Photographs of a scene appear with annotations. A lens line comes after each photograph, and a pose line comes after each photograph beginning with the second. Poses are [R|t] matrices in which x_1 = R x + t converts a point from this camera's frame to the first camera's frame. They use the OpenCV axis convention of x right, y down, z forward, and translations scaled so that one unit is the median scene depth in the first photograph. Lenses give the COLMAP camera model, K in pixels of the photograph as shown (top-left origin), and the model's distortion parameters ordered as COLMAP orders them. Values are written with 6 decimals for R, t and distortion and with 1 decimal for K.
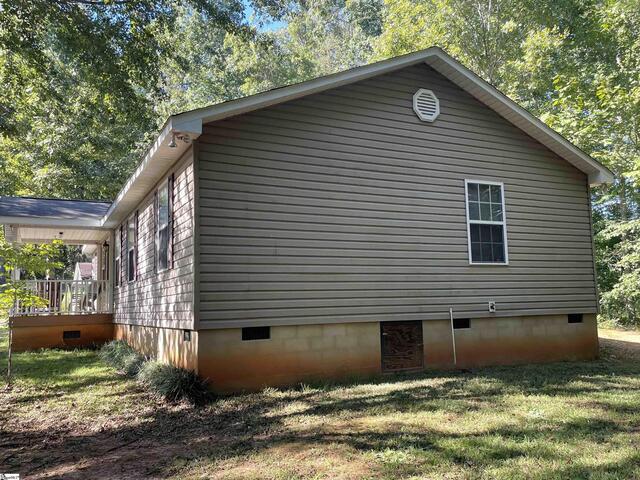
lens RADIAL K [[551.1, 0, 322.1], [0, 551.1, 249.5], [0, 0, 1]] dist [0.111322, -0.202263]
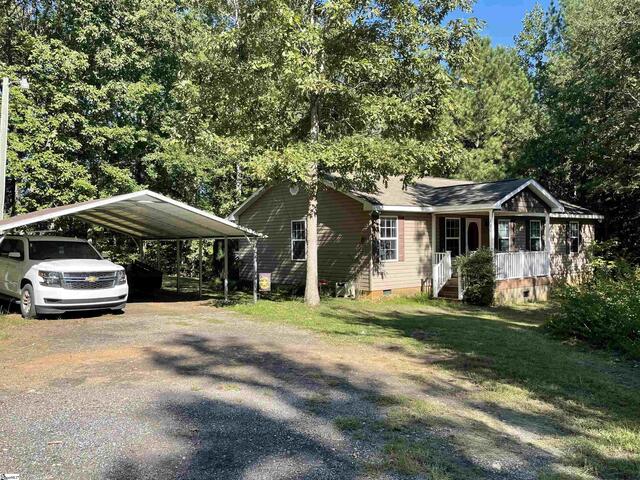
lens RADIAL K [[551.1, 0, 322.1], [0, 551.1, 249.5], [0, 0, 1]] dist [0.111322, -0.202263]
pose [[-0.232879, 0.008426, 0.972469, -2.627188], [-0.094720, 0.995012, -0.031304, 0.214283], [-0.967882, -0.099402, -0.230919, 2.753126]]
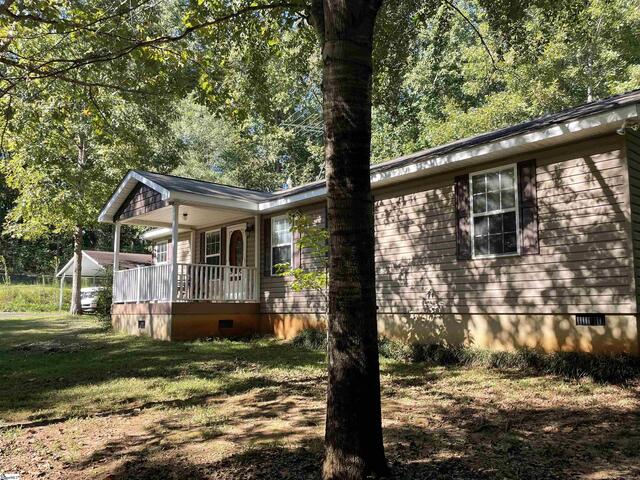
lens RADIAL K [[551.1, 0, 322.1], [0, 551.1, 249.5], [0, 0, 1]] dist [0.111322, -0.202263]
pose [[0.969843, 0.048901, 0.238773, -0.781838], [-0.047333, 0.998803, -0.012302, 0.047177], [-0.239088, 0.000629, 0.970998, 0.087540]]
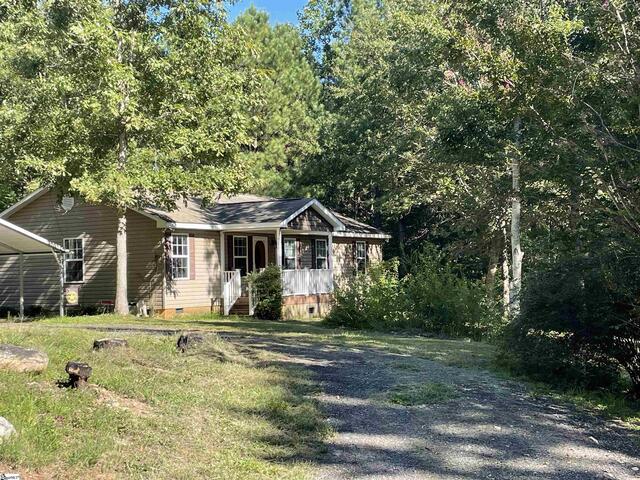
lens RADIAL K [[967.3, 0, 320.0], [0, 967.3, 240.0], [0, 0, 1]] dist [0.006441, 0.000707]
pose [[-0.549922, 0.063238, 0.832819, -3.813820], [-0.060392, 0.991509, -0.115165, 0.387181], [-0.833030, -0.113627, -0.541433, 3.474685]]
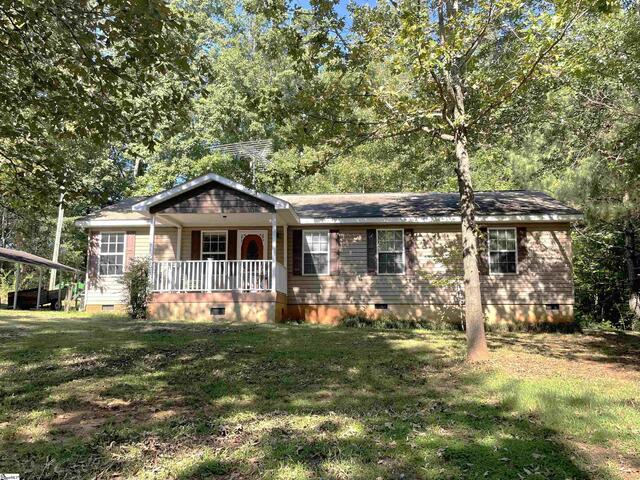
lens RADIAL K [[551.1, 0, 322.1], [0, 551.1, 249.5], [0, 0, 1]] dist [0.111322, -0.202263]
pose [[0.511428, 0.131021, 0.849279, -2.111140], [-0.106190, 0.990369, -0.088841, 0.176028], [-0.852740, -0.044749, 0.520416, 0.503331]]
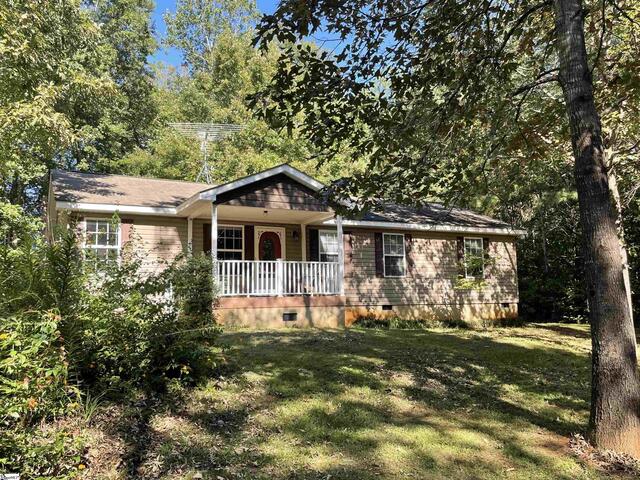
lens RADIAL K [[551.1, 0, 322.1], [0, 551.1, 249.5], [0, 0, 1]] dist [0.111322, -0.202263]
pose [[-0.007886, 0.127557, 0.991800, -2.348305], [-0.088024, 0.987892, -0.127754, 0.243993], [-0.996087, -0.088310, 0.003438, 1.511871]]
